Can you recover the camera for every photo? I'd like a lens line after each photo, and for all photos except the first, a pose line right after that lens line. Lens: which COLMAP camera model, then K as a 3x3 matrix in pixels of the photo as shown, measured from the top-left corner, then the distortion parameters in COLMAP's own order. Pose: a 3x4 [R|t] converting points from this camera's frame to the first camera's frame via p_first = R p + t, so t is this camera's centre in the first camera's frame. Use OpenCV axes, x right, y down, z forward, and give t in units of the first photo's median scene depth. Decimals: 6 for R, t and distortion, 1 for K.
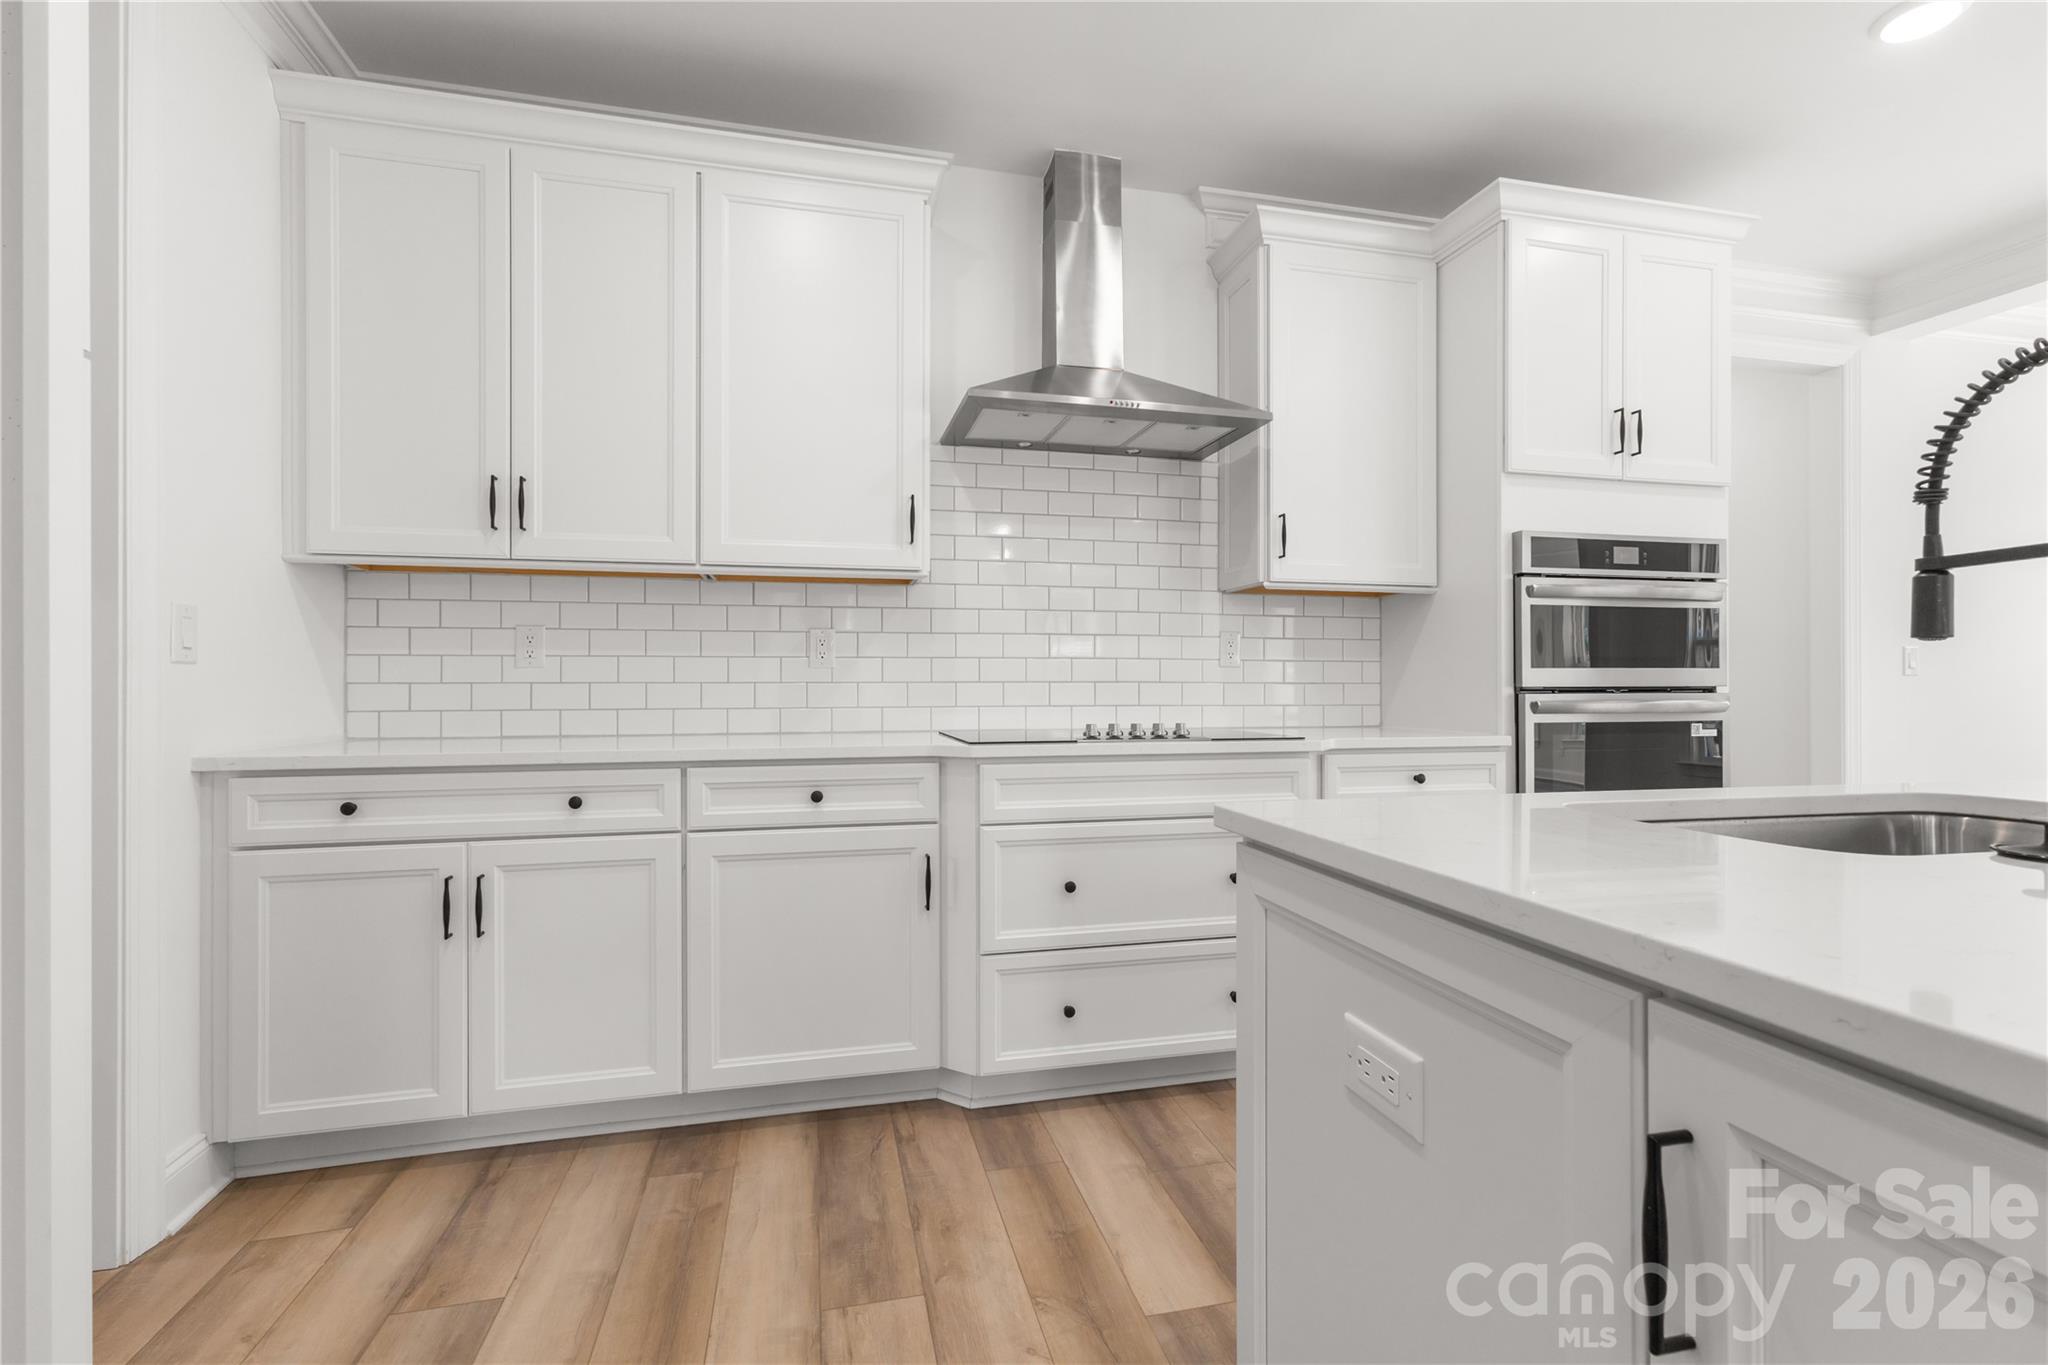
lens RADIAL K [[903.5, 0, 1027.5], [0, 903.5, 686.9], [0, 0, 1]] dist [0.002760, 0.000634]
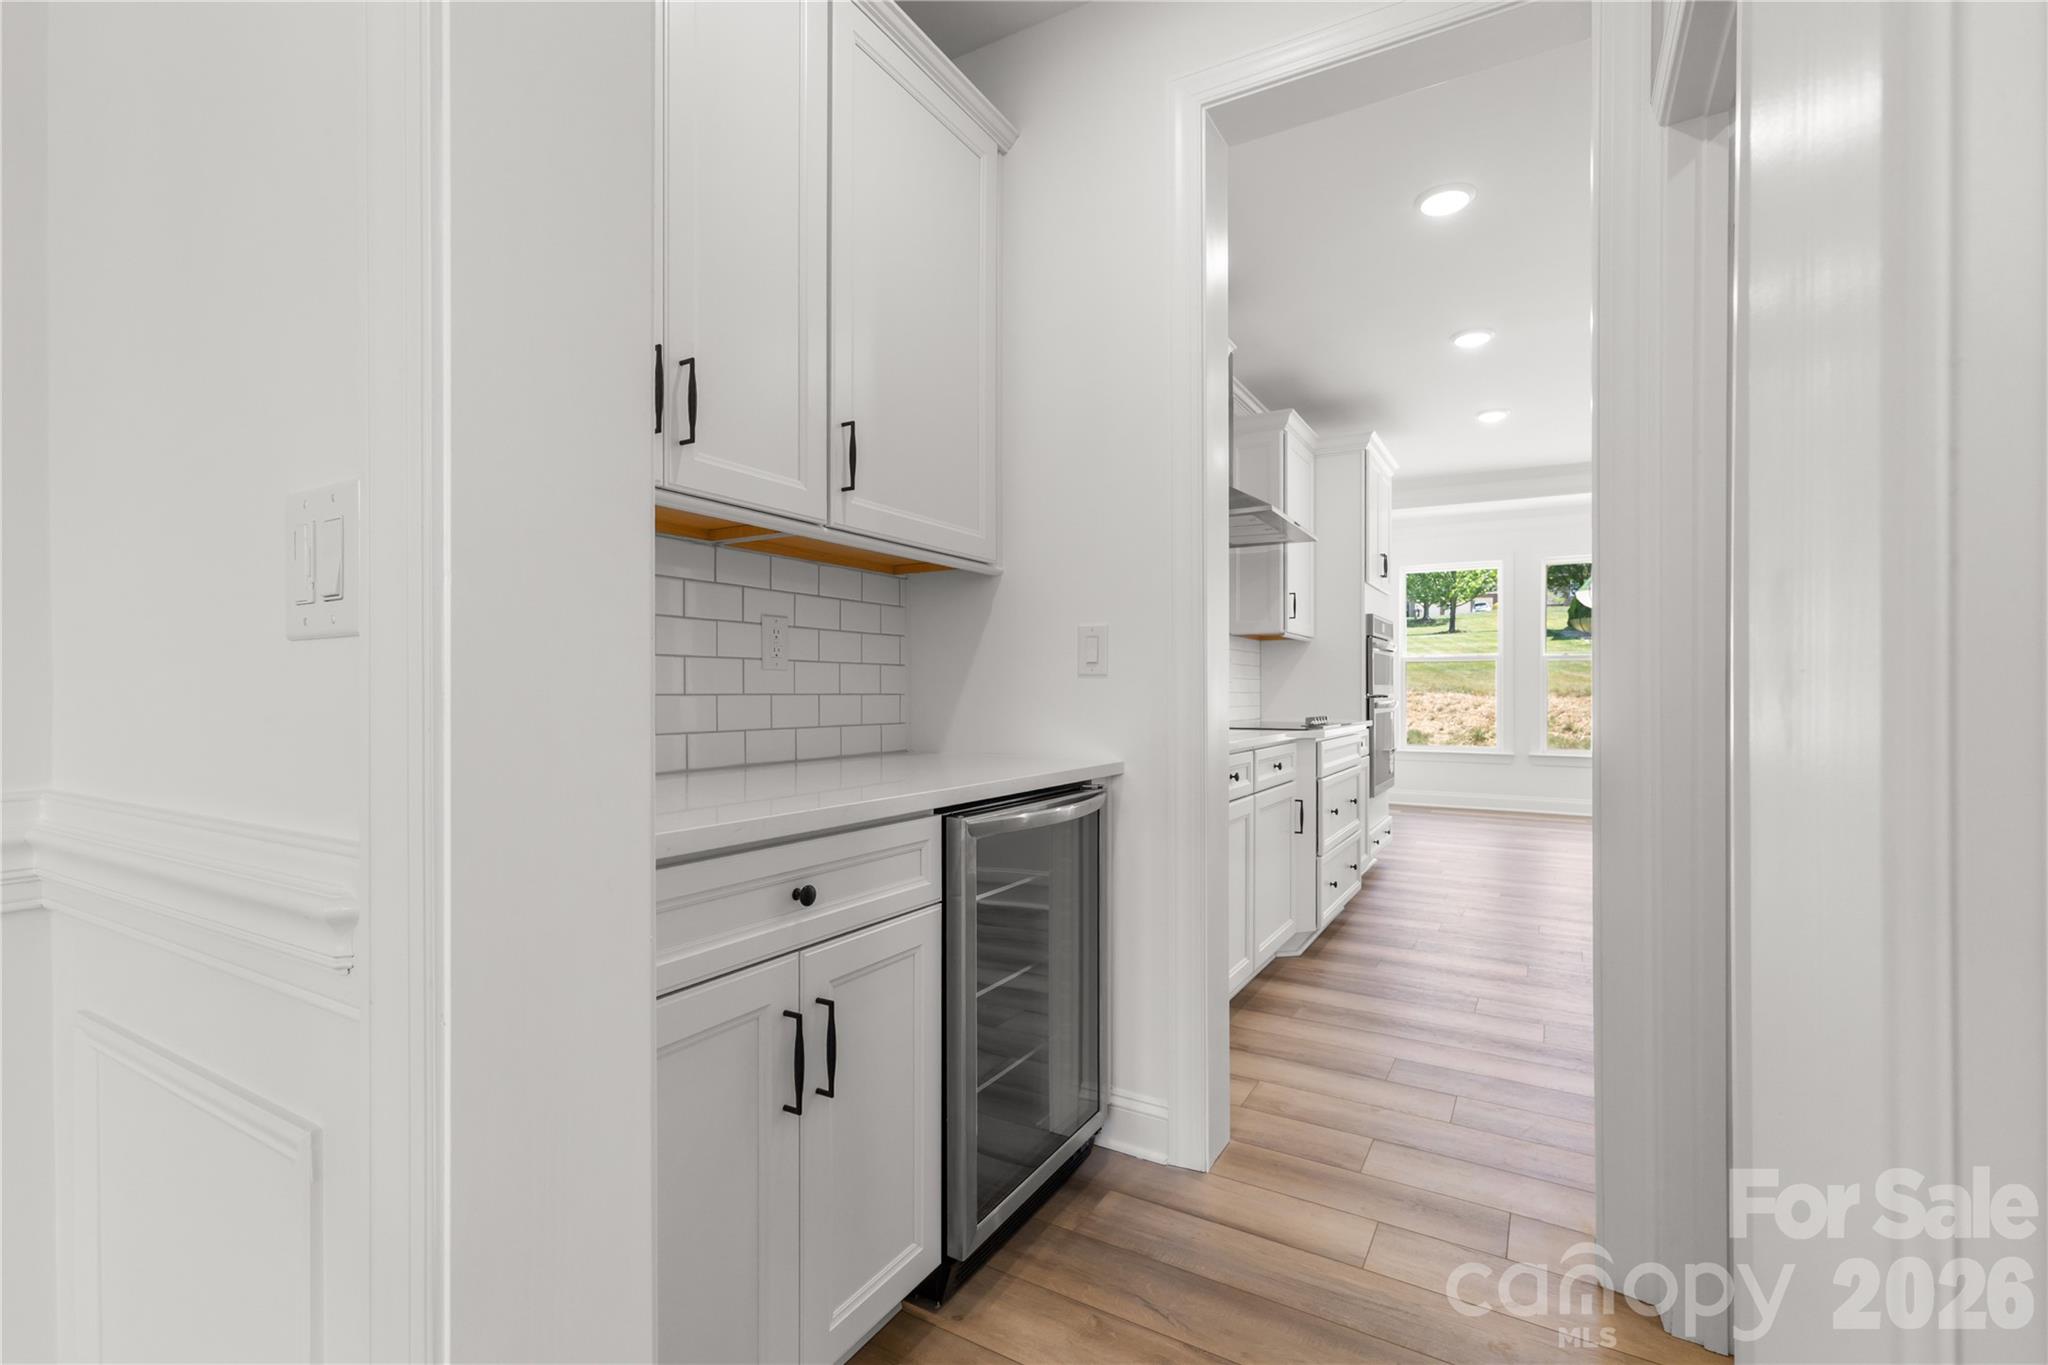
lens RADIAL K [[906.9, 0, 1024.0], [0, 906.9, 682.5], [0, 0, 1]] dist [-0.011625, 0.005873]
pose [[0.695051, 0.009209, 0.718902, -1.447812], [-0.001987, 0.999939, -0.010888, -0.004006], [-0.718958, 0.006140, 0.695027, 0.205982]]
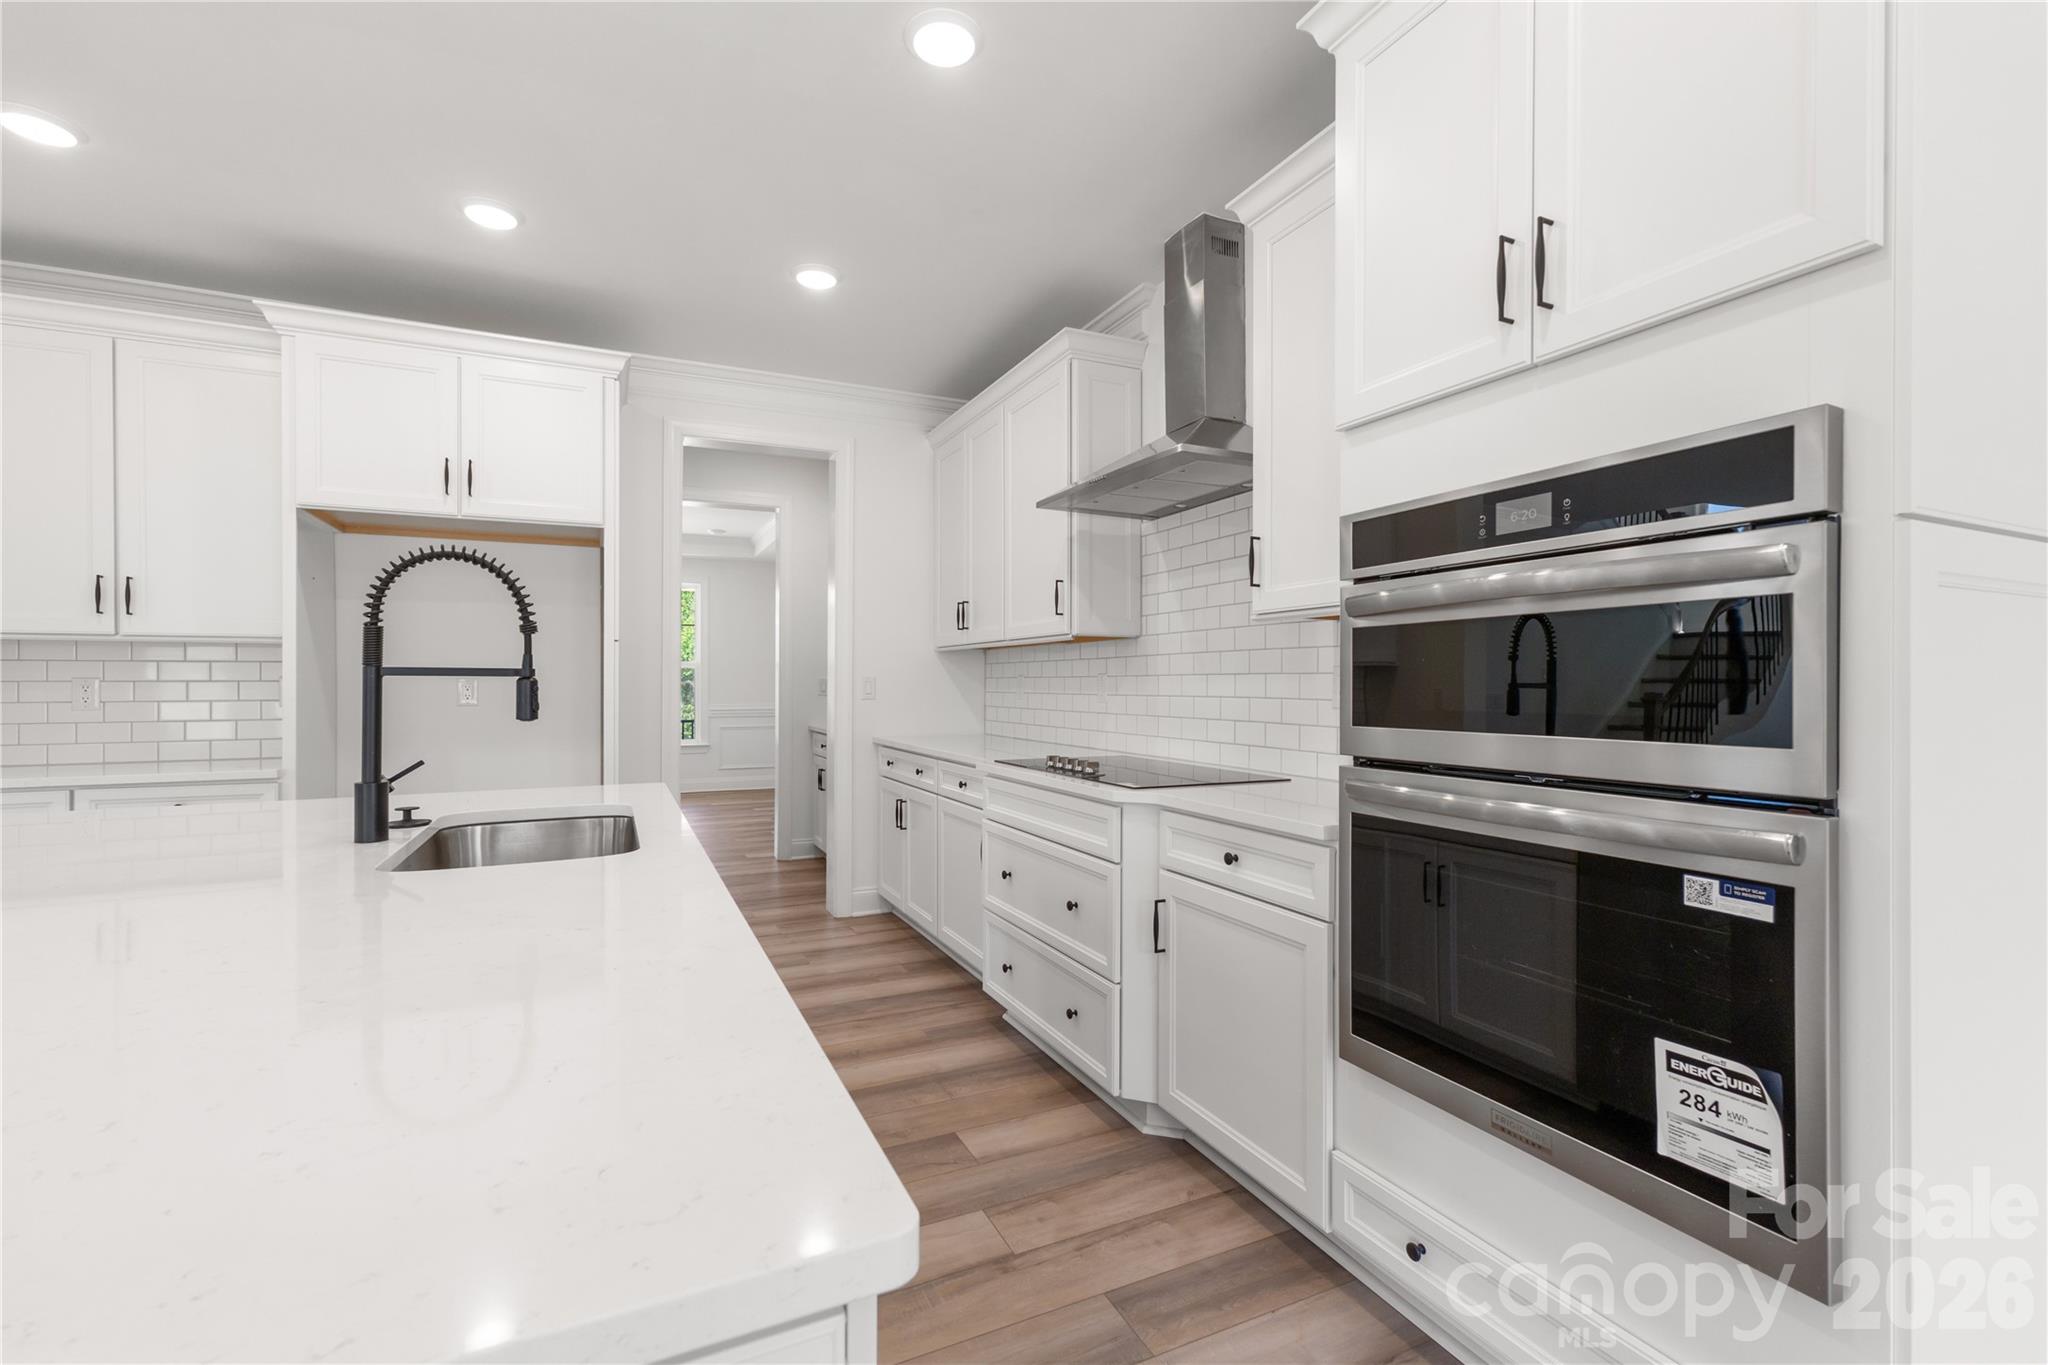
lens RADIAL K [[894.4, 0, 1029.6], [0, 894.4, 681.8], [0, 0, 1]] dist [0.001331, 0.000489]
pose [[0.203331, -0.003136, -0.979105, 1.215884], [-0.005959, 0.999972, -0.004441, -0.051599], [0.979092, 0.006738, 0.203306, 0.689616]]
